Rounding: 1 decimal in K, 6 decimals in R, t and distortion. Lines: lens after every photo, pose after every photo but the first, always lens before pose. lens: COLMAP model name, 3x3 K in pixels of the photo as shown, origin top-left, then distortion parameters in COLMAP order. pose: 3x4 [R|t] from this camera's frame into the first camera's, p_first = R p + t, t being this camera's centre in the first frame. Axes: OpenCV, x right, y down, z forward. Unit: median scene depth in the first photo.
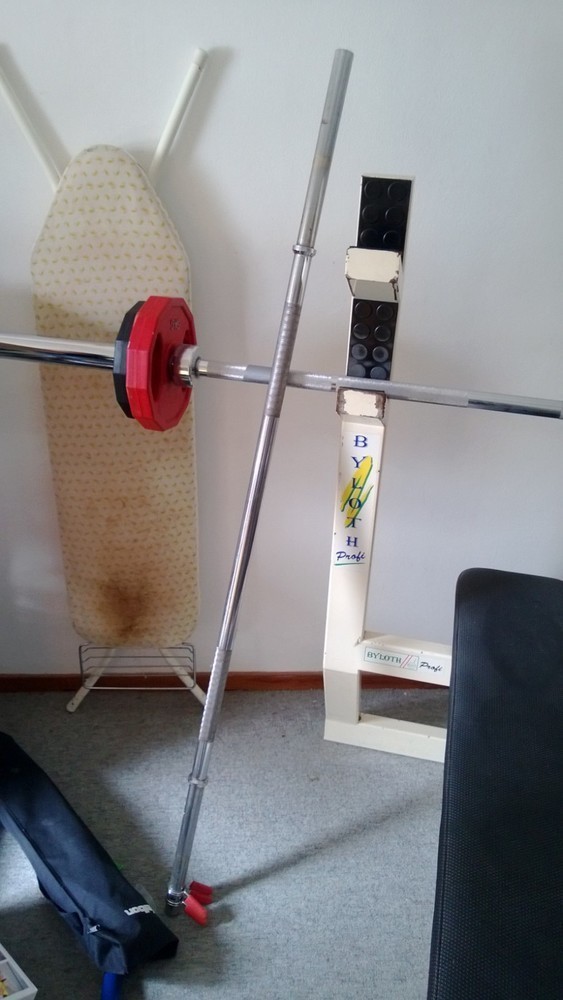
lens RADIAL K [[766.0, 0, 285.3], [0, 766.0, 501.3], [0, 0, 1]] dist [-0.005919, -0.044613]
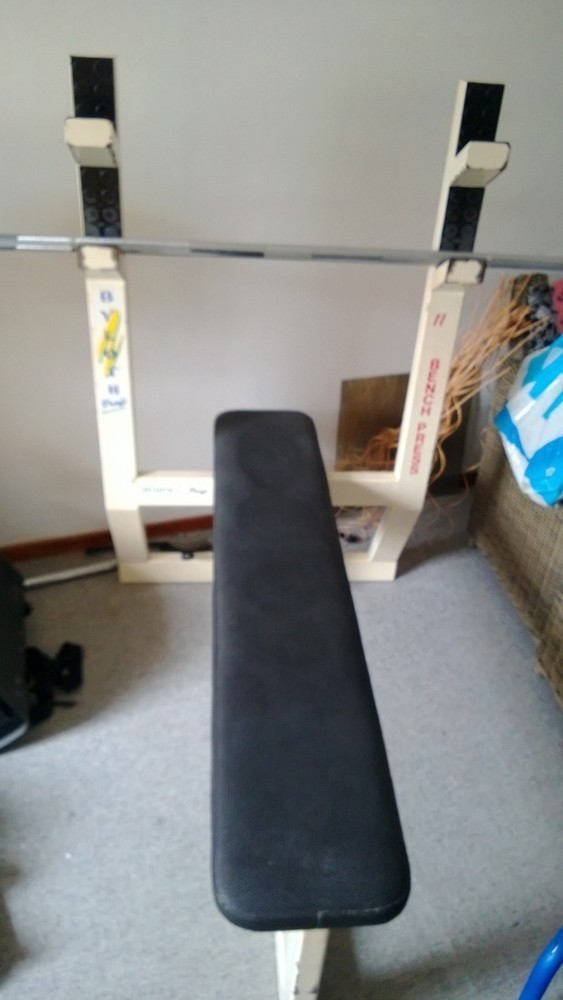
lens RADIAL K [[766.0, 0, 284.9], [0, 766.0, 501.4], [0, 0, 1]] dist [-0.005919, -0.044613]
pose [[0.955355, -0.150064, 0.254515, 0.017266], [0.121722, 0.984819, 0.123758, 0.123293], [-0.269223, -0.087253, 0.959117, -0.216160]]
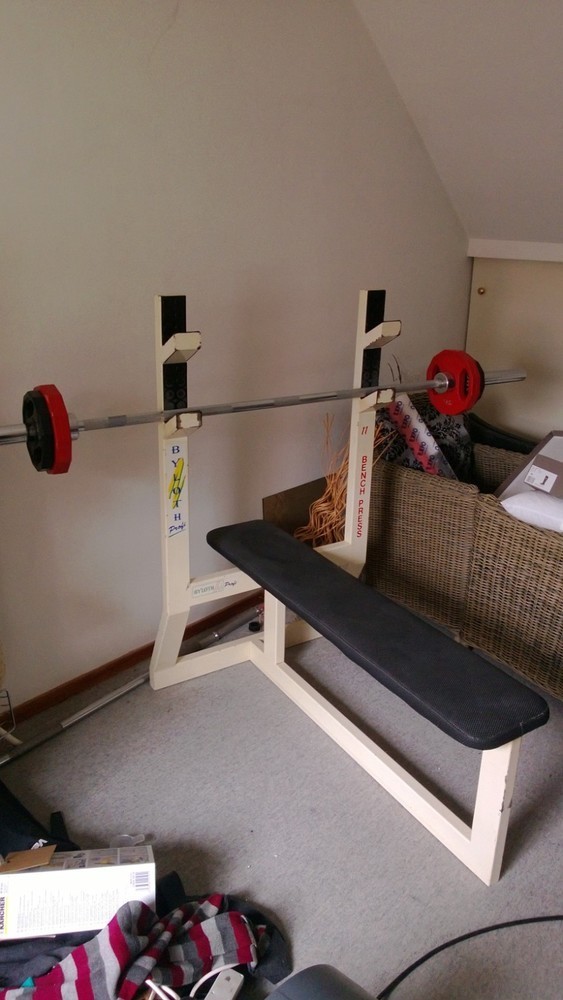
lens RADIAL K [[766.0, 0, 282.0], [0, 766.0, 505.3], [0, 0, 1]] dist [-0.005919, -0.044613]
pose [[0.705840, -0.268271, 0.655607, -0.903955], [0.350454, 0.936561, 0.005931, 0.110308], [-0.615607, 0.225574, 0.755079, -0.375859]]
